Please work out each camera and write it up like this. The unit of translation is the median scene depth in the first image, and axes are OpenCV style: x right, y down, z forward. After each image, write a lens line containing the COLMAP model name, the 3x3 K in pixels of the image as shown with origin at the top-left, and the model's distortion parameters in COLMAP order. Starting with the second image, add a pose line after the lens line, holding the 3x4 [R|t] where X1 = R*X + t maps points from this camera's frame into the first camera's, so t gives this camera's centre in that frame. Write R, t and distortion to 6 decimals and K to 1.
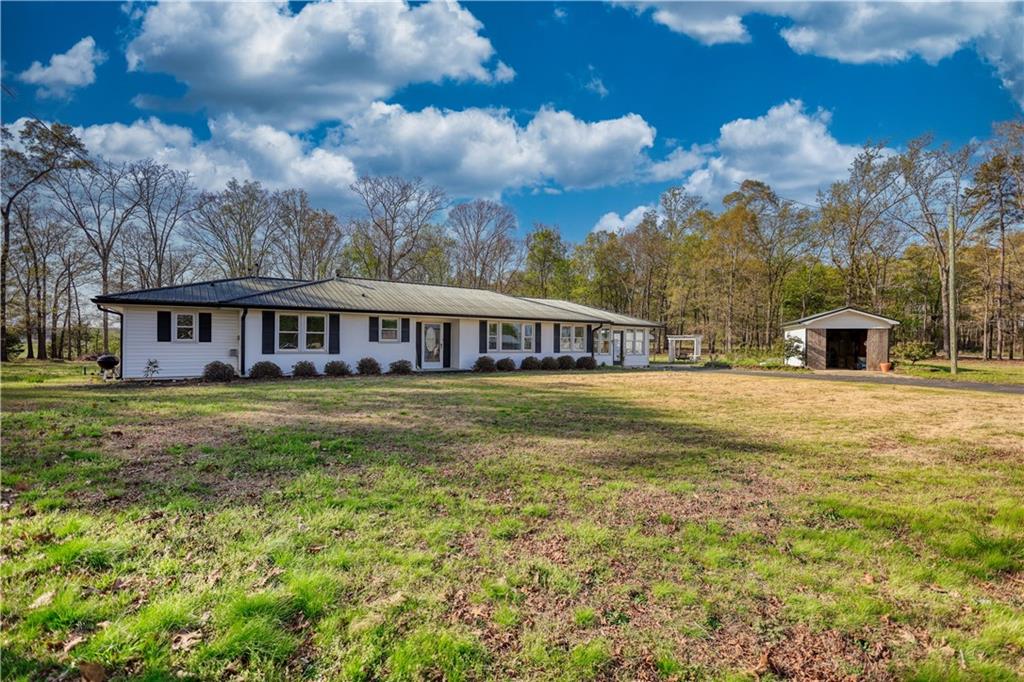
lens RADIAL K [[463.2, 0, 512.0], [0, 463.2, 341.0], [0, 0, 1]] dist [0.000763, 0.000090]
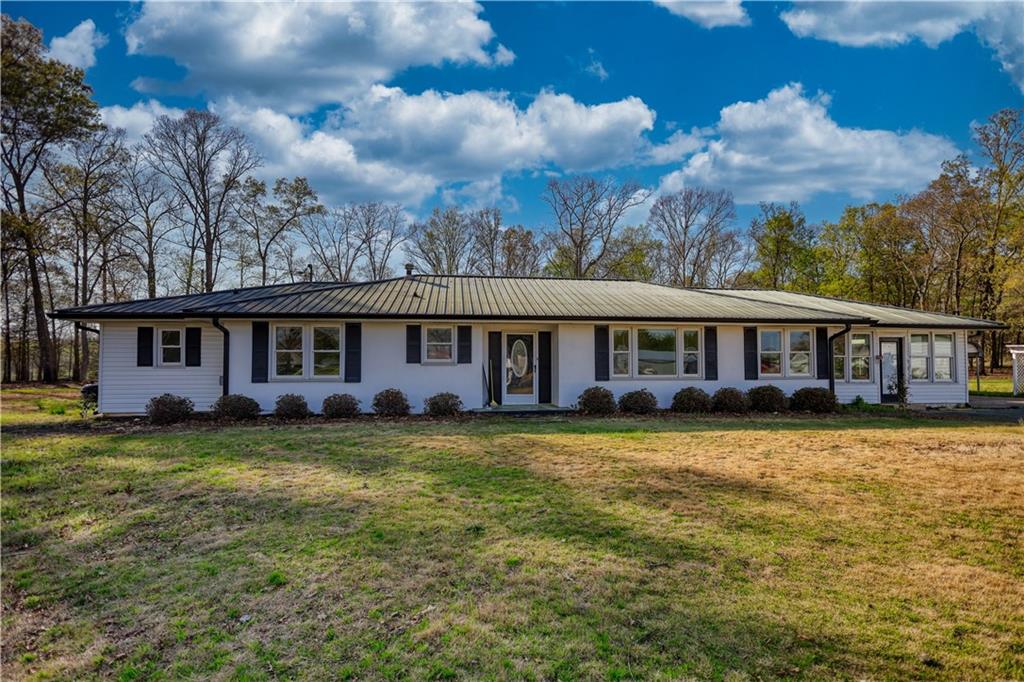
lens RADIAL K [[478.3, 0, 515.2], [0, 478.3, 342.5], [0, 0, 1]] dist [0.000013, 0.000182]
pose [[0.896533, -0.025795, -0.442225, 0.109557], [0.011152, 0.999301, -0.035680, -0.002237], [0.442836, 0.027057, 0.896194, 0.406591]]
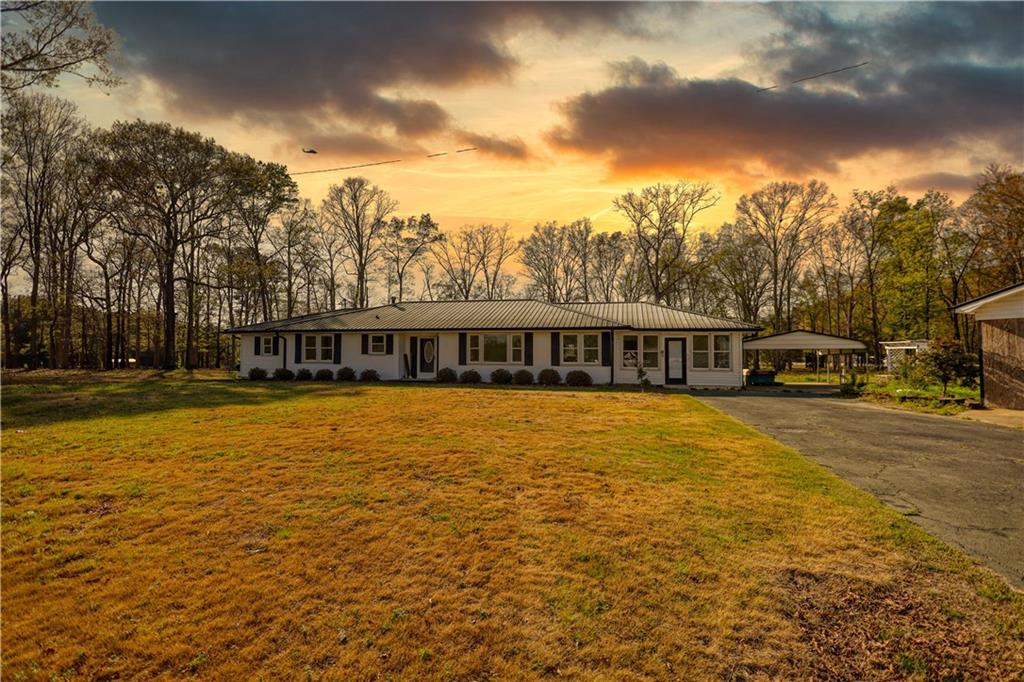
lens RADIAL K [[463.2, 0, 512.0], [0, 463.2, 341.0], [0, 0, 1]] dist [0.000763, 0.000090]
pose [[0.698067, -0.028935, -0.715448, 0.753304], [0.005600, 0.999373, -0.034954, 0.009361], [0.716011, 0.020393, 0.697791, 0.366099]]
